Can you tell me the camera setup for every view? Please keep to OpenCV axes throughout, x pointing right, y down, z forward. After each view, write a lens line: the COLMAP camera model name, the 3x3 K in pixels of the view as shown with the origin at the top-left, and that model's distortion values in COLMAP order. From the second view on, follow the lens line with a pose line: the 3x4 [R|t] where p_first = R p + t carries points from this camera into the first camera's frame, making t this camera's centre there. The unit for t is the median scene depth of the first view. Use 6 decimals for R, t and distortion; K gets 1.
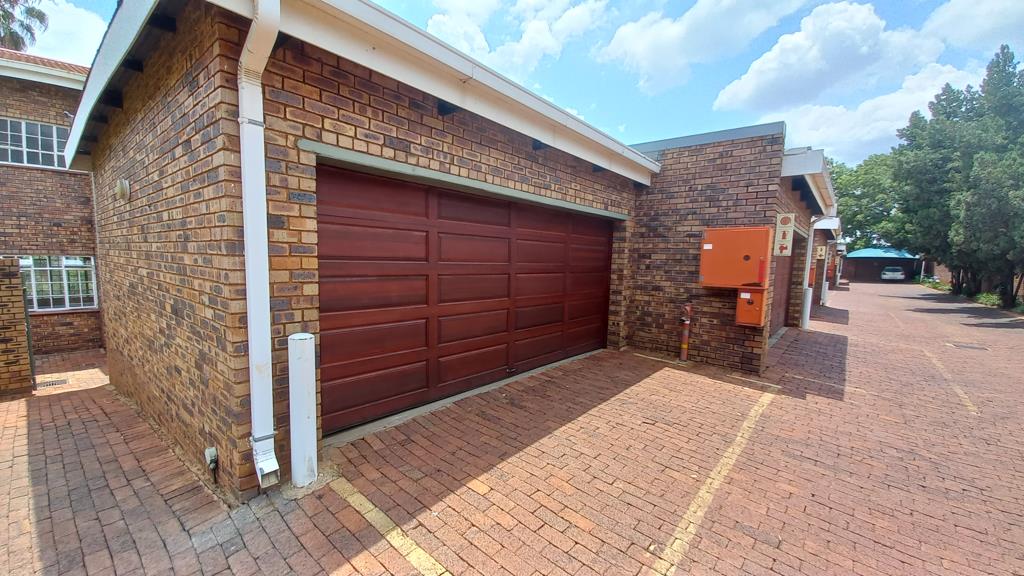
lens RADIAL K [[407.6, 0, 509.3], [0, 407.6, 304.4], [0, 0, 1]] dist [0.040851, -0.029241]
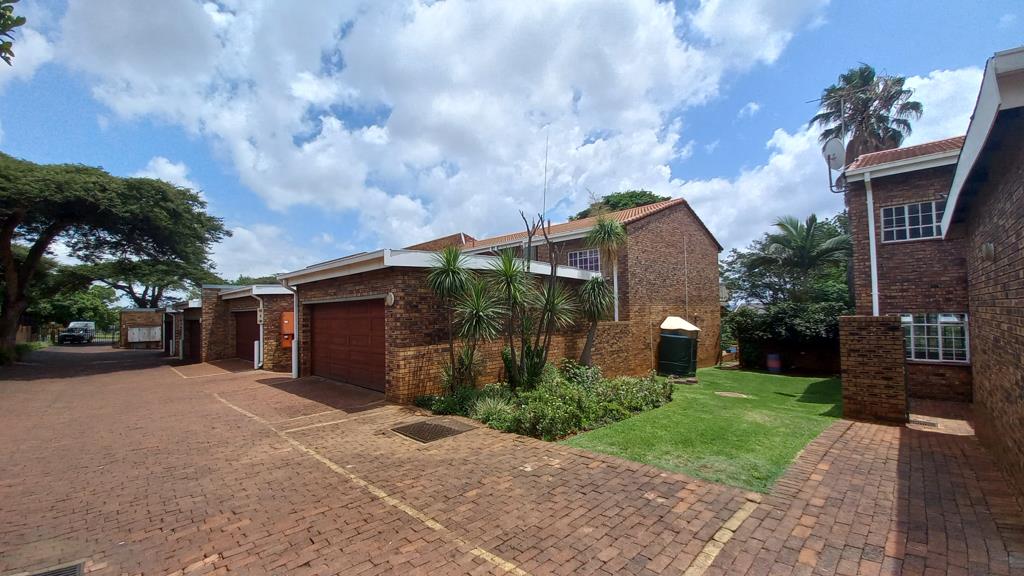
lens RADIAL K [[407.6, 0, 509.3], [0, 407.6, 304.4], [0, 0, 1]] dist [0.040851, -0.029241]
pose [[-0.064559, -0.049177, -0.996701, 0.126443], [-0.090235, 0.994981, -0.043247, 0.013179], [0.993826, 0.087145, -0.068673, -0.104203]]
